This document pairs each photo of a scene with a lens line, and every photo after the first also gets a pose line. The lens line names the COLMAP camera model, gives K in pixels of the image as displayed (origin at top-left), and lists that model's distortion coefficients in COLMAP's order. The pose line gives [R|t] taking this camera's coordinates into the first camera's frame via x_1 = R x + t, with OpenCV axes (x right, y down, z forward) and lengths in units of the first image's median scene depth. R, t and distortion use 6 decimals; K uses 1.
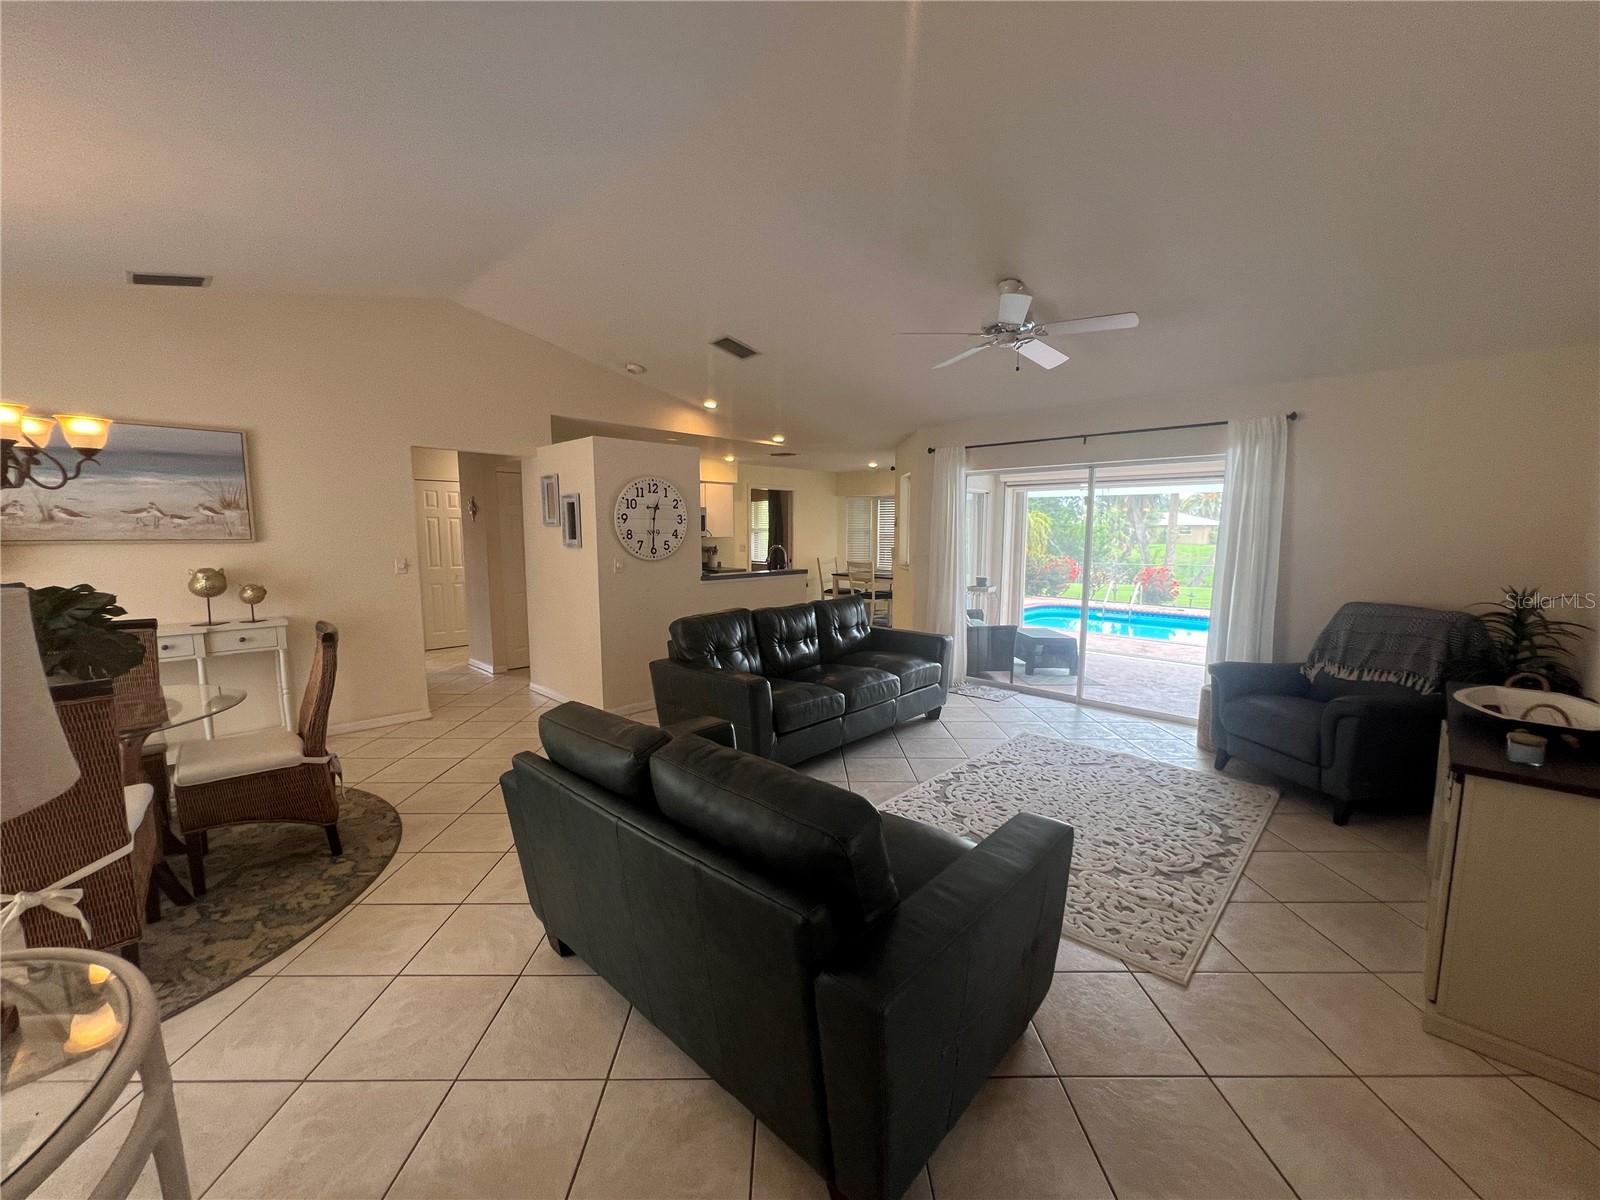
lens RADIAL K [[640.3, 0, 799.4], [0, 640.3, 606.0], [0, 0, 1]] dist [-0.001268, 0.000246]
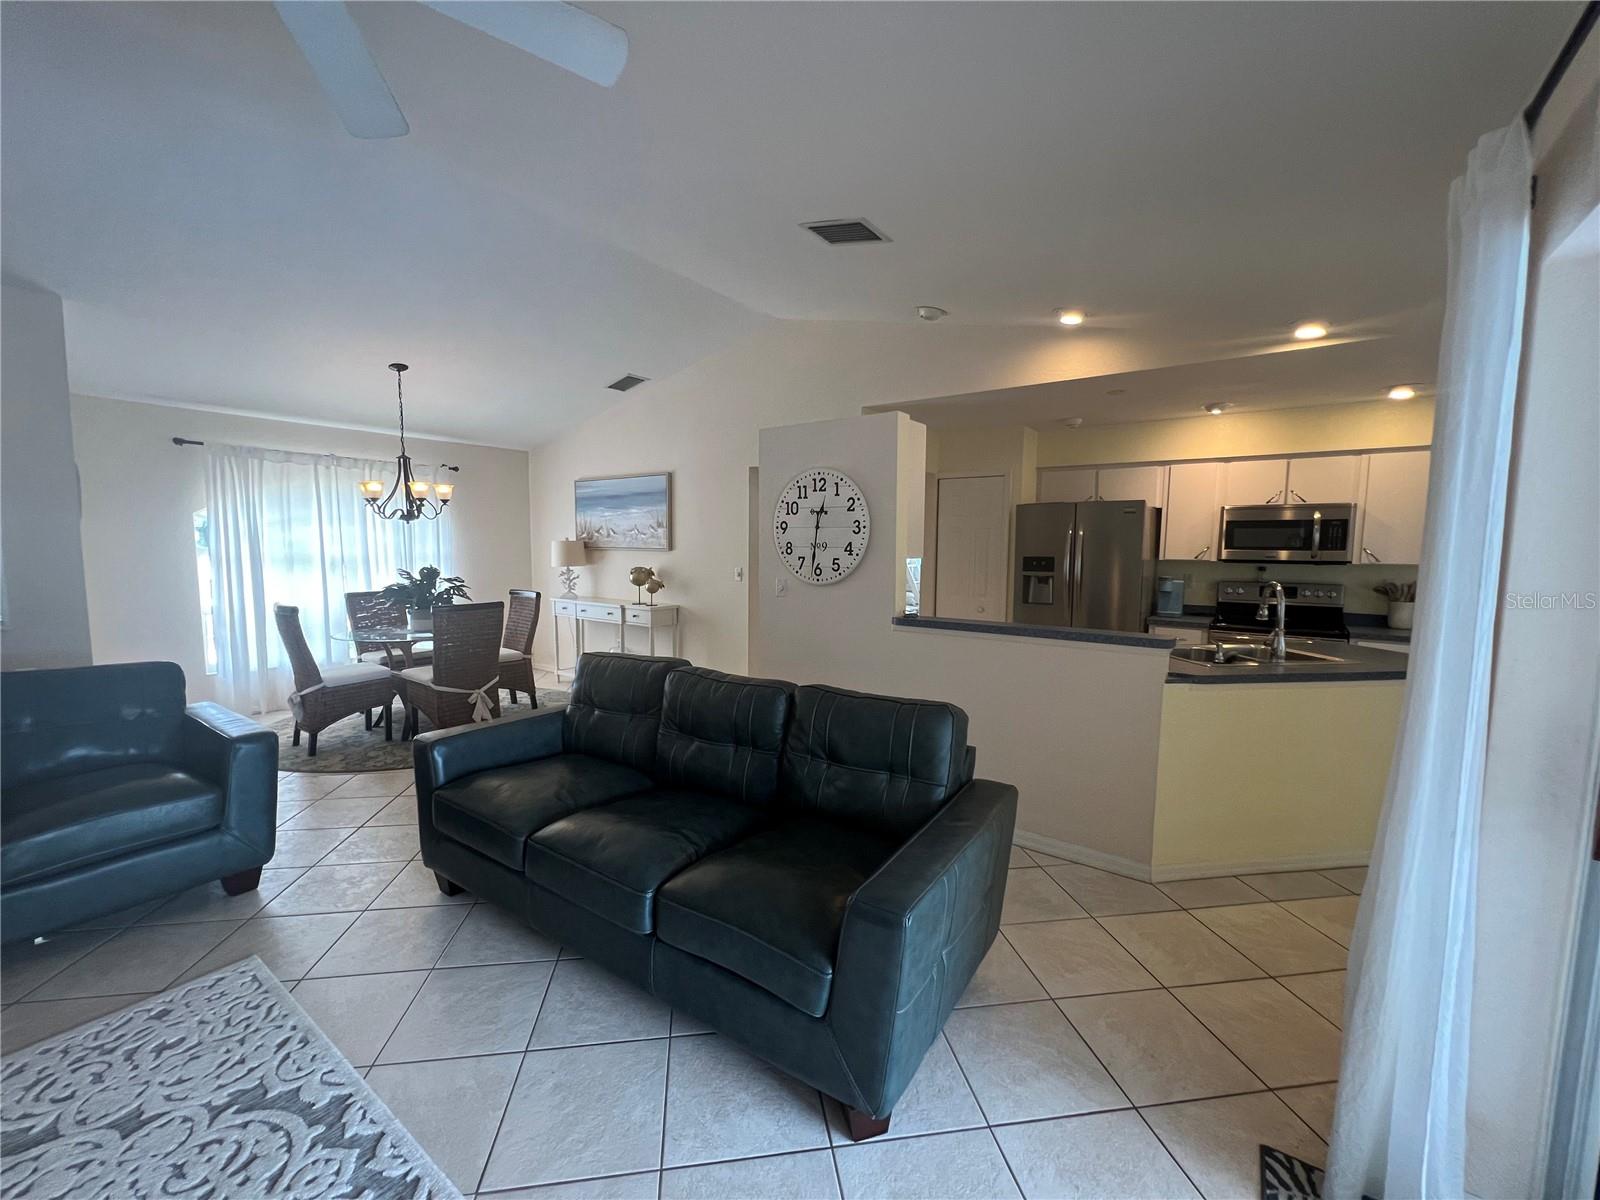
lens RADIAL K [[642.1, 0, 801.7], [0, 642.1, 605.1], [0, 0, 1]] dist [-0.001916, 0.000176]
pose [[0.145810, 0.093310, -0.984902, 0.504562], [-0.127471, 0.989016, 0.074829, -0.104529], [0.981066, 0.114636, 0.156102, 0.908475]]
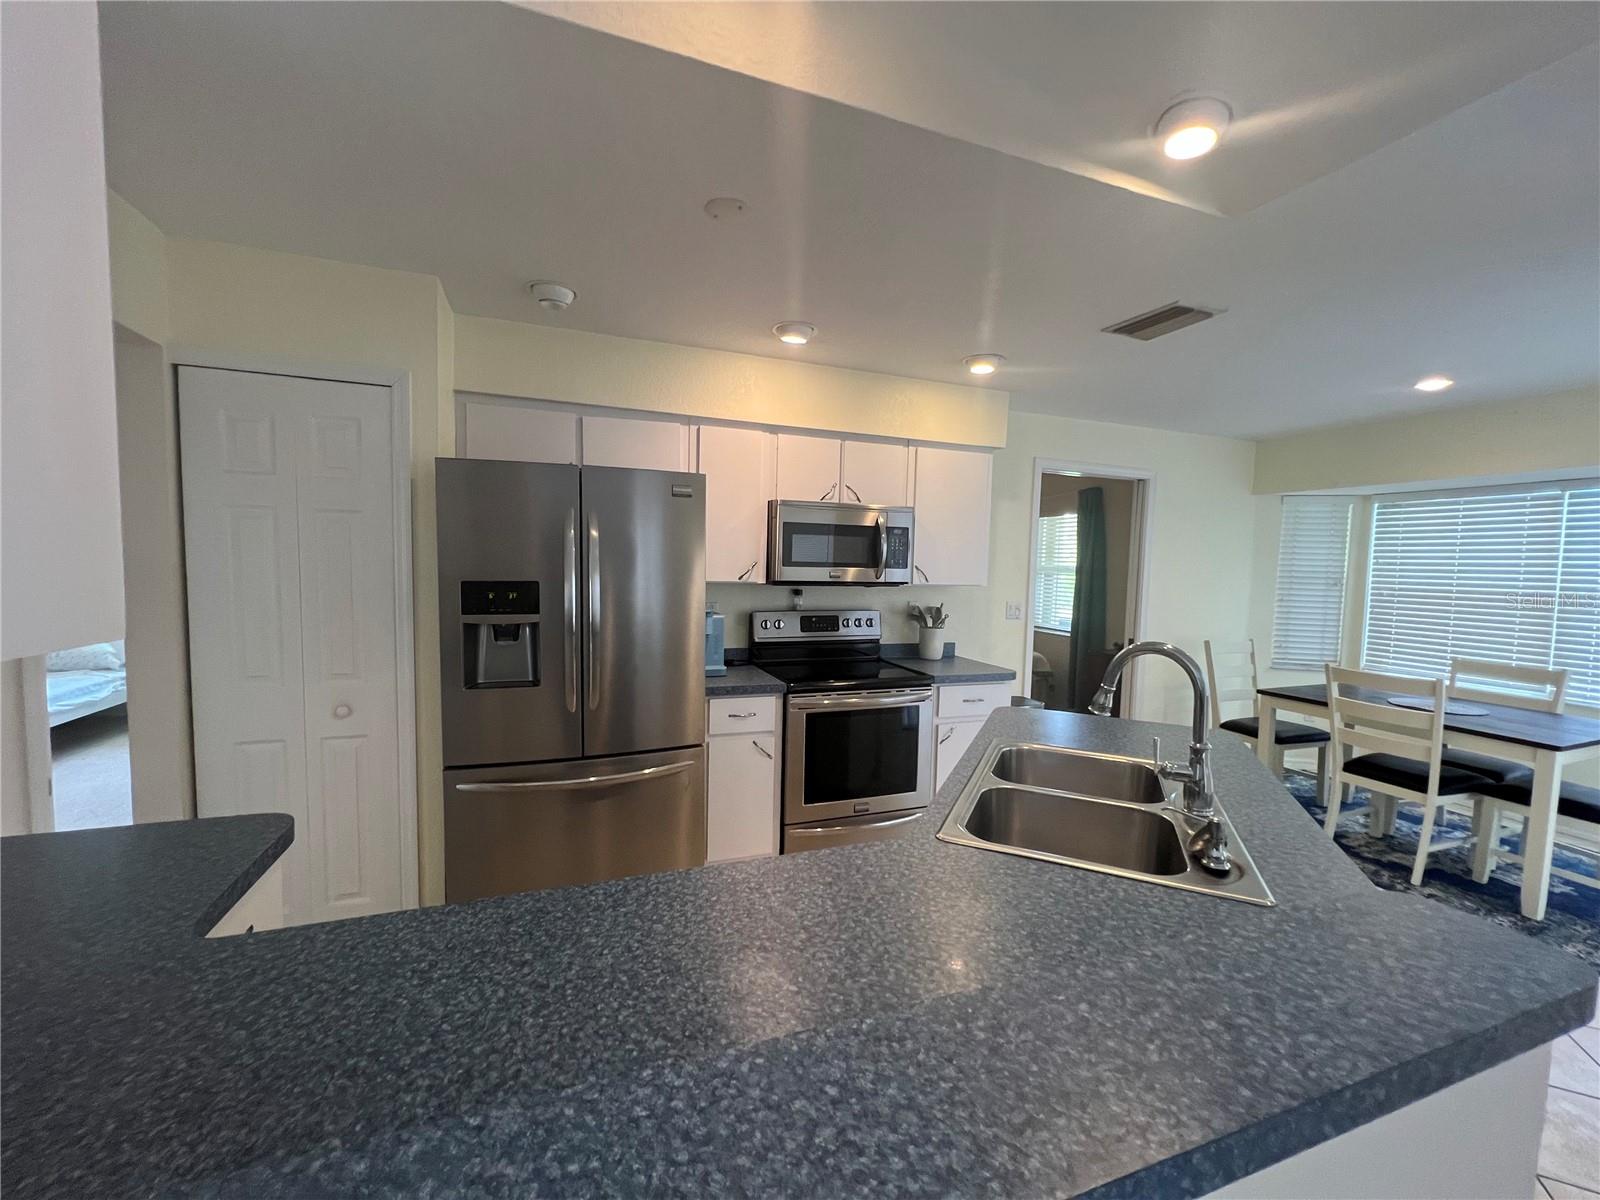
lens RADIAL K [[640.3, 0, 799.4], [0, 640.3, 606.0], [0, 0, 1]] dist [-0.001268, 0.000246]
pose [[0.907165, 0.047339, -0.418103, -0.079873], [-0.071419, 0.996557, -0.042124, -0.131554], [0.414669, 0.068074, 0.907422, 1.112348]]
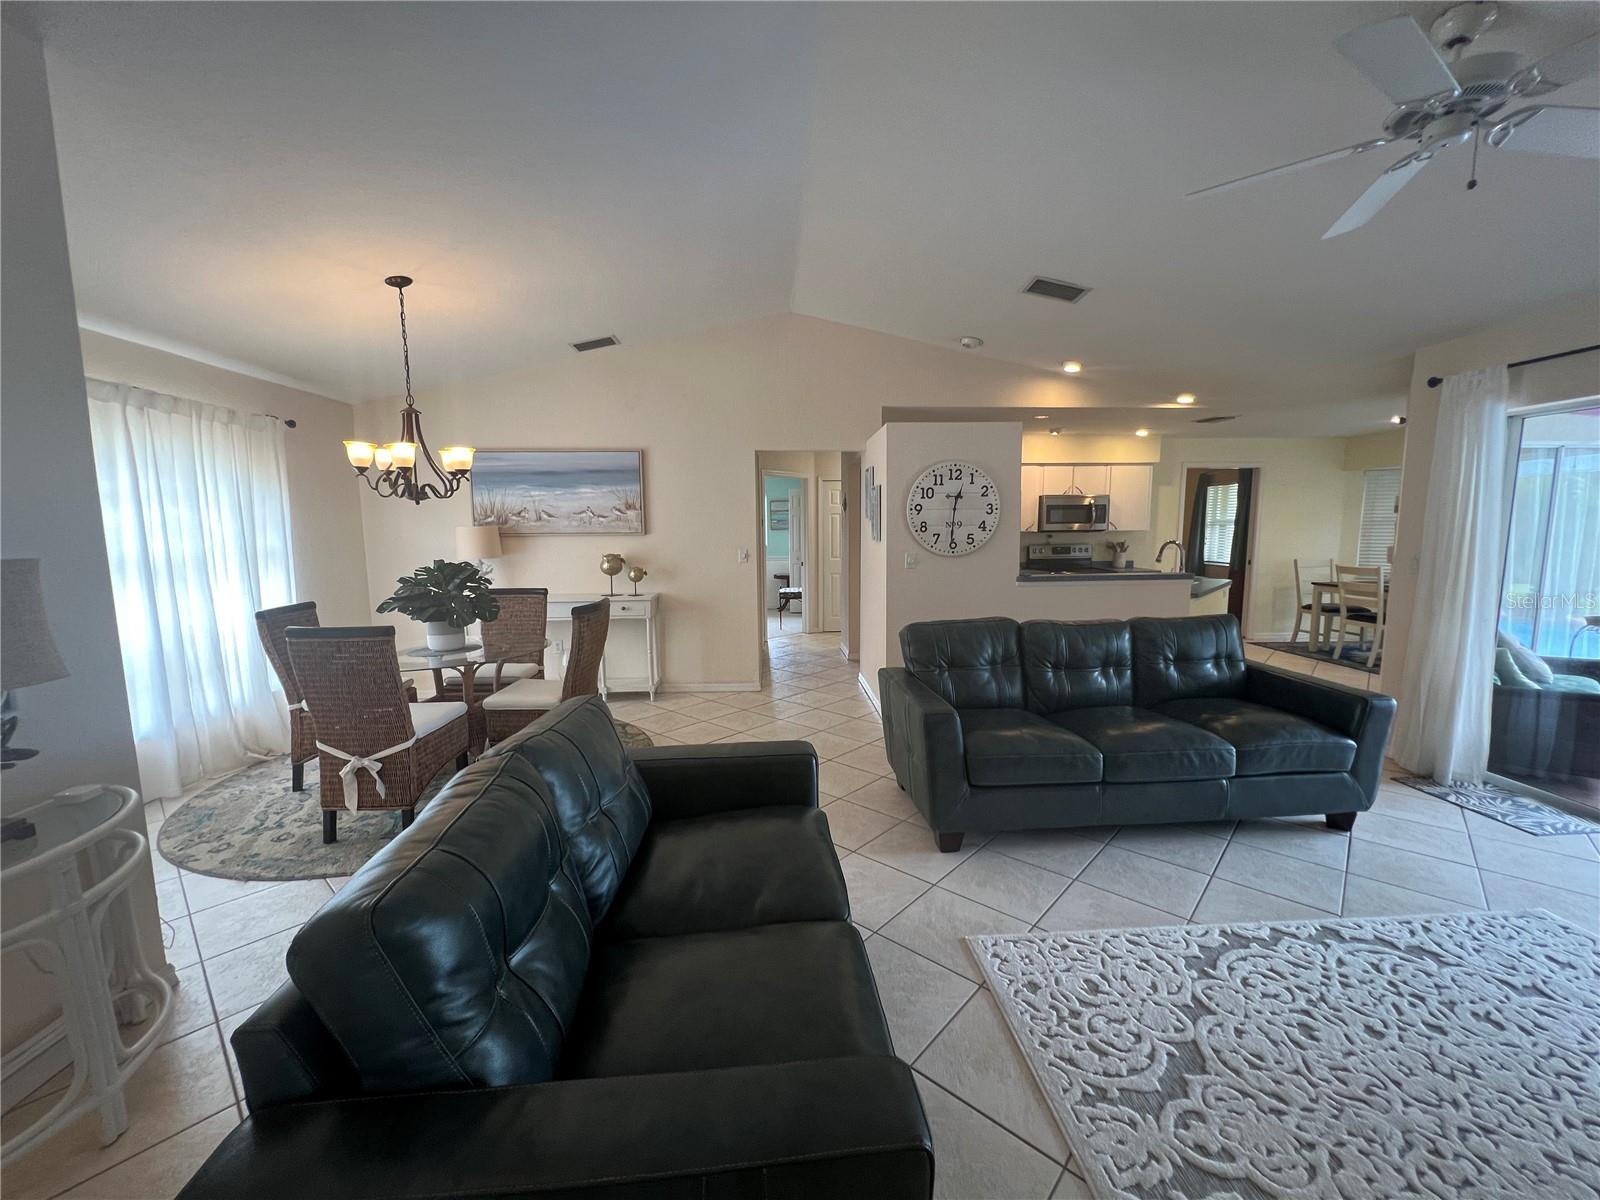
lens RADIAL K [[642.1, 0, 801.7], [0, 642.1, 605.1], [0, 0, 1]] dist [-0.001916, 0.000176]
pose [[0.737082, 0.073475, -0.671797, 0.229710], [-0.070259, 0.997017, 0.031958, -0.017899], [0.672141, 0.023644, 0.740046, 0.211775]]
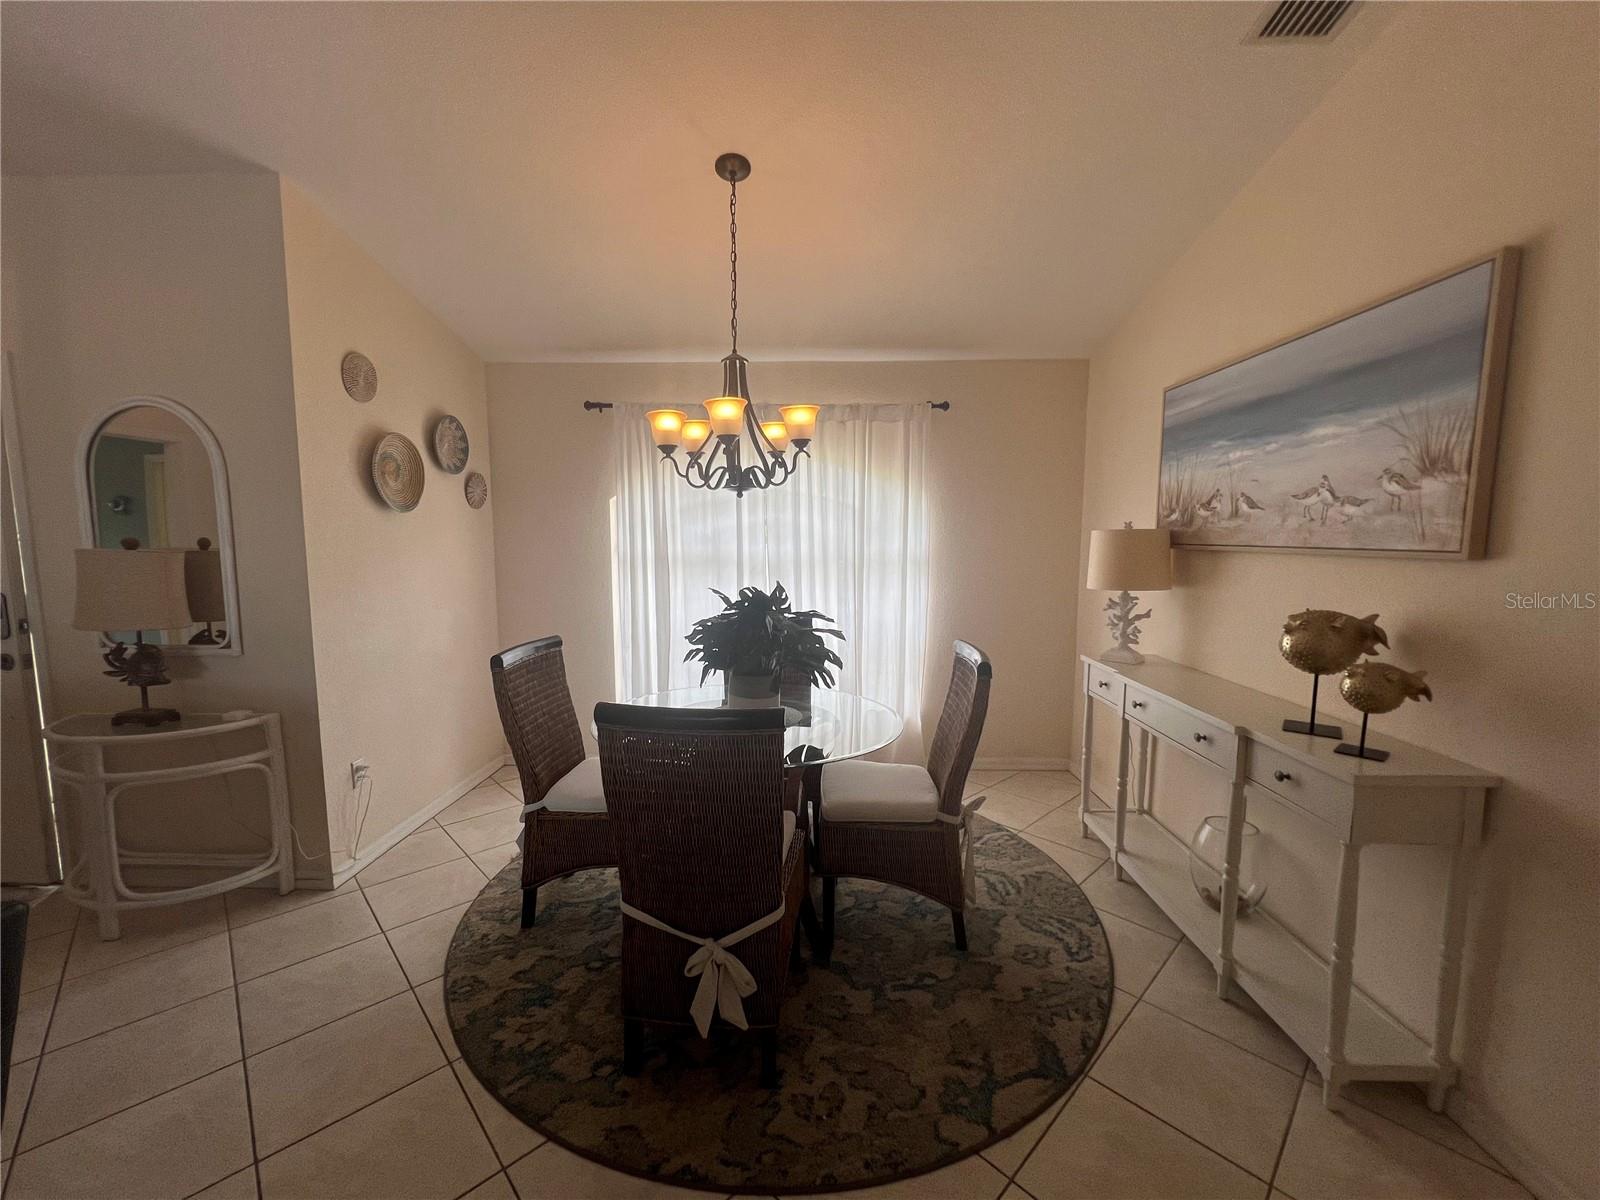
lens RADIAL K [[642.1, 0, 801.7], [0, 642.1, 605.1], [0, 0, 1]] dist [-0.001916, 0.000176]
pose [[-0.726903, 0.070875, -0.683073, -0.269314], [-0.084675, 0.977820, 0.191566, -0.094454], [0.681500, 0.197089, -0.704779, 0.843418]]
